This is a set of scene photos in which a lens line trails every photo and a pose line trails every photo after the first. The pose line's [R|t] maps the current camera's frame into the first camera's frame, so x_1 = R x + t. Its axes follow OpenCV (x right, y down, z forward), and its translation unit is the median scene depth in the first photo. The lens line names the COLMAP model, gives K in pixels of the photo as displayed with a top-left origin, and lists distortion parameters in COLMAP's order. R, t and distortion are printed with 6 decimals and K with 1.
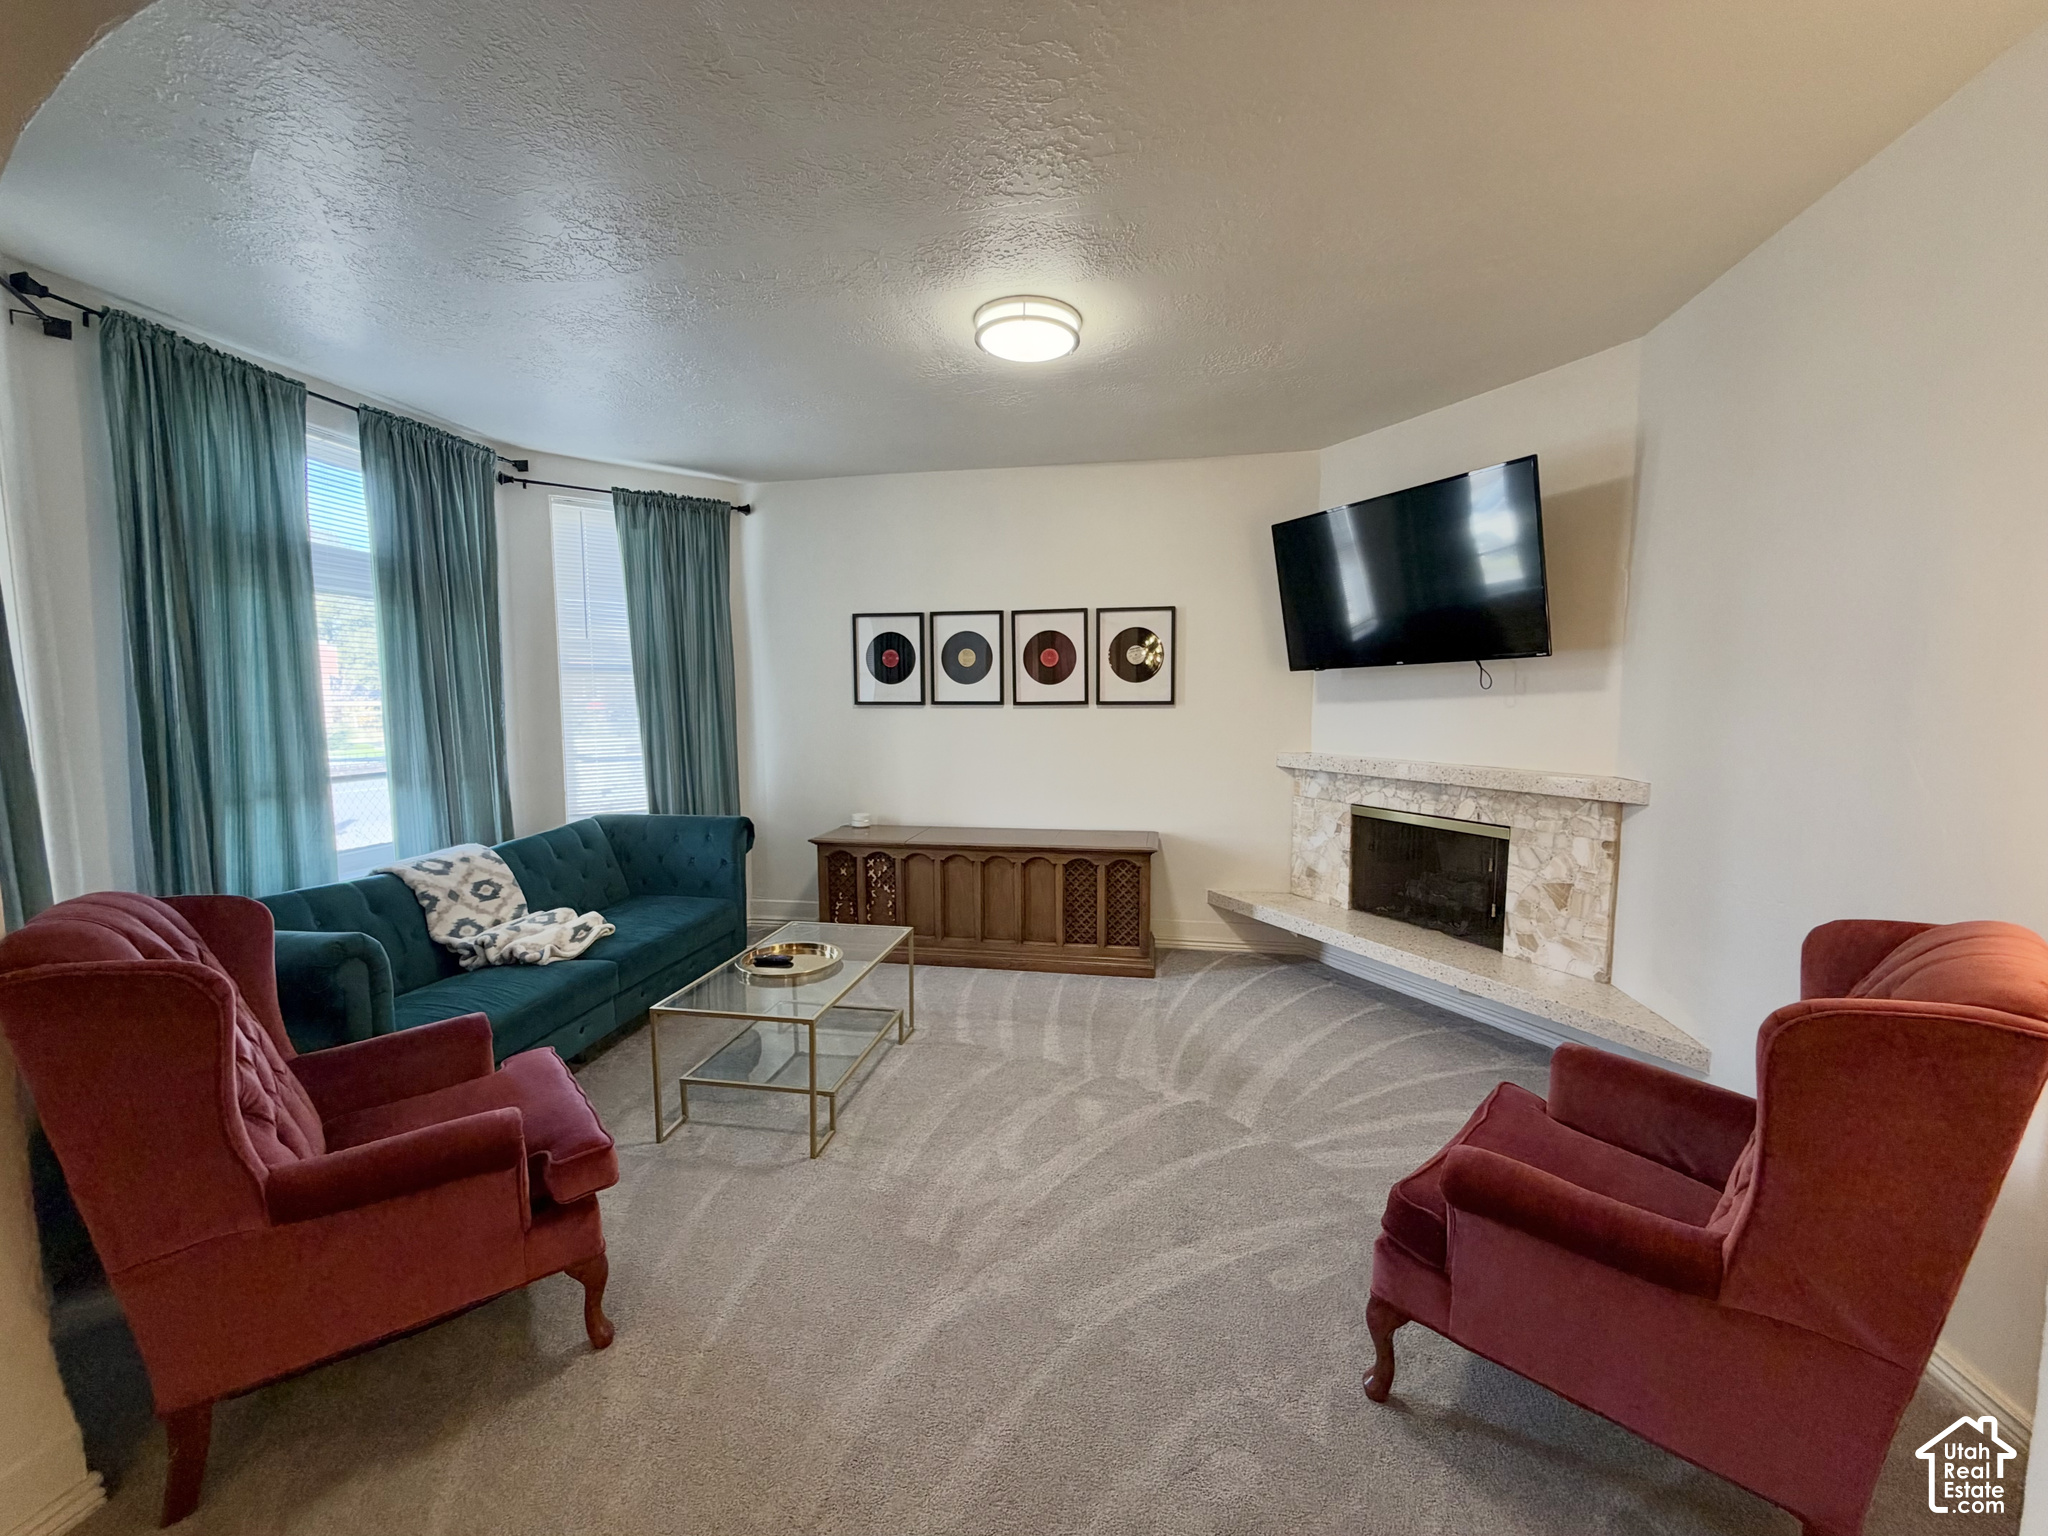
lens RADIAL K [[818.0, 0, 1018.6], [0, 818.0, 770.7], [0, 0, 1]] dist [-0.002275, 0.000179]
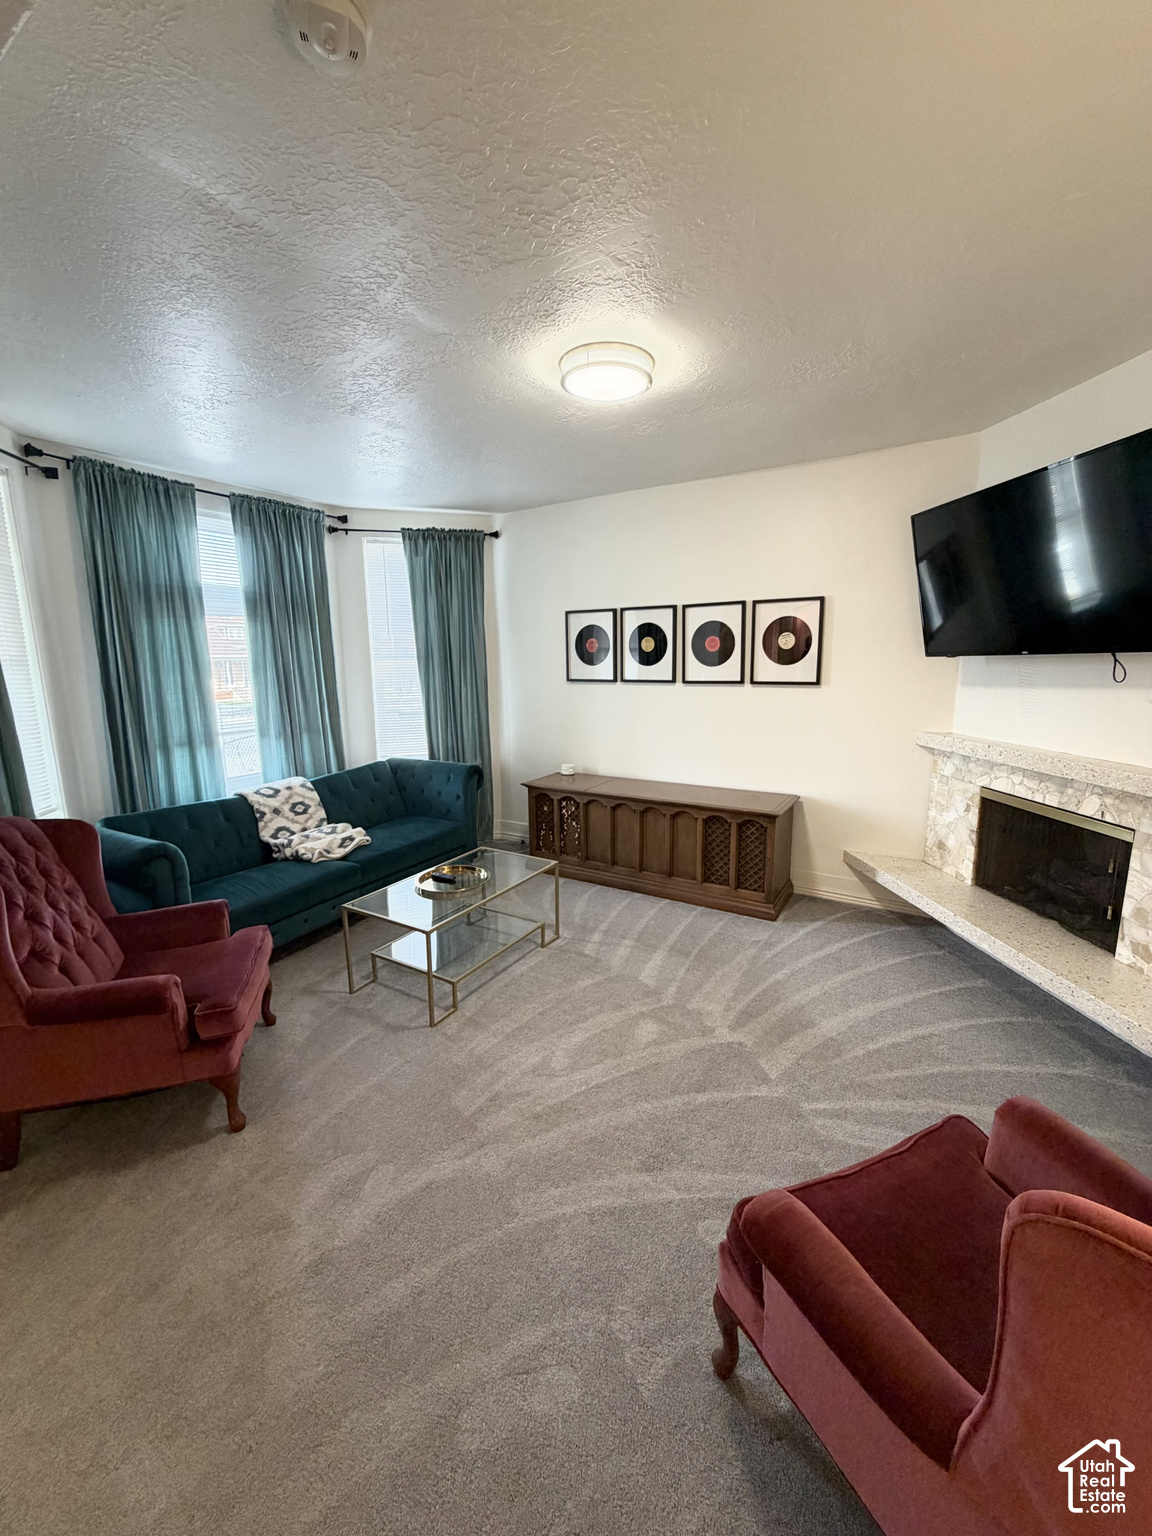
lens RADIAL K [[613.5, 0, 576.9], [0, 613.5, 764.6], [0, 0, 1]] dist [-0.002275, 0.000179]
pose [[0.931060, 0.055744, -0.360584, 0.228887], [-0.023221, 0.995310, 0.093908, -0.052375], [0.364127, -0.079061, 0.927987, 0.105181]]
